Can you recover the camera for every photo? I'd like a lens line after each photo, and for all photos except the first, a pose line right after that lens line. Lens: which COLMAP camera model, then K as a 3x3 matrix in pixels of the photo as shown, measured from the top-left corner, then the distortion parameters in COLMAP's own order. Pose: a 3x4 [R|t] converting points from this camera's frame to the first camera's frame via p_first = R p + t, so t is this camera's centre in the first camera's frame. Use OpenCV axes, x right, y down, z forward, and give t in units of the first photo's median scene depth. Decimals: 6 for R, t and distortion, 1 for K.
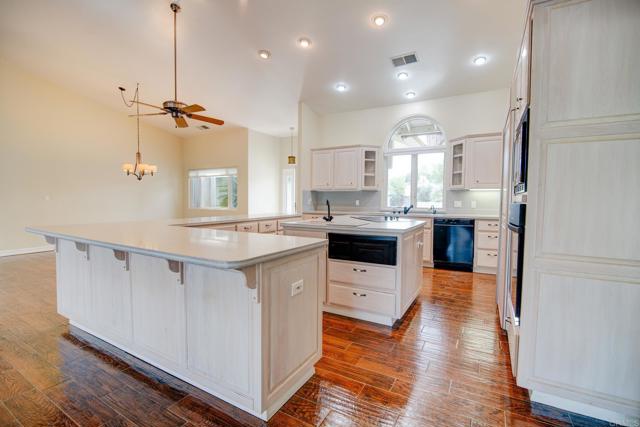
lens RADIAL K [[294.1, 0, 320.0], [0, 294.1, 213.5], [0, 0, 1]] dist [-0.001237, -0.000333]
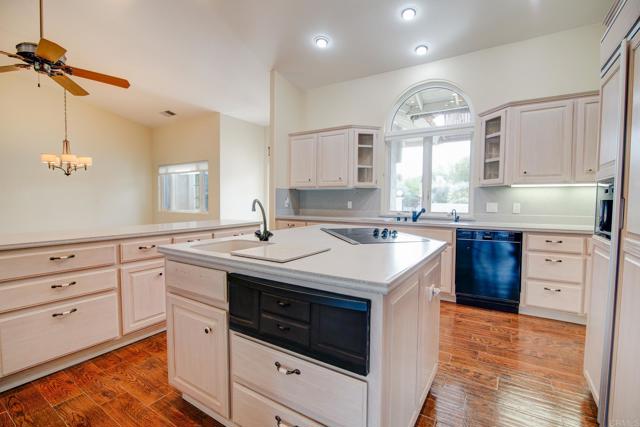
lens RADIAL K [[294.1, 0, 320.0], [0, 294.1, 213.5], [0, 0, 1]] dist [-0.001237, -0.000333]
pose [[0.998806, 0.001891, -0.048816, 0.093840], [-0.002070, 0.999991, -0.003619, -0.013066], [0.048809, 0.003716, 0.998801, 0.270060]]
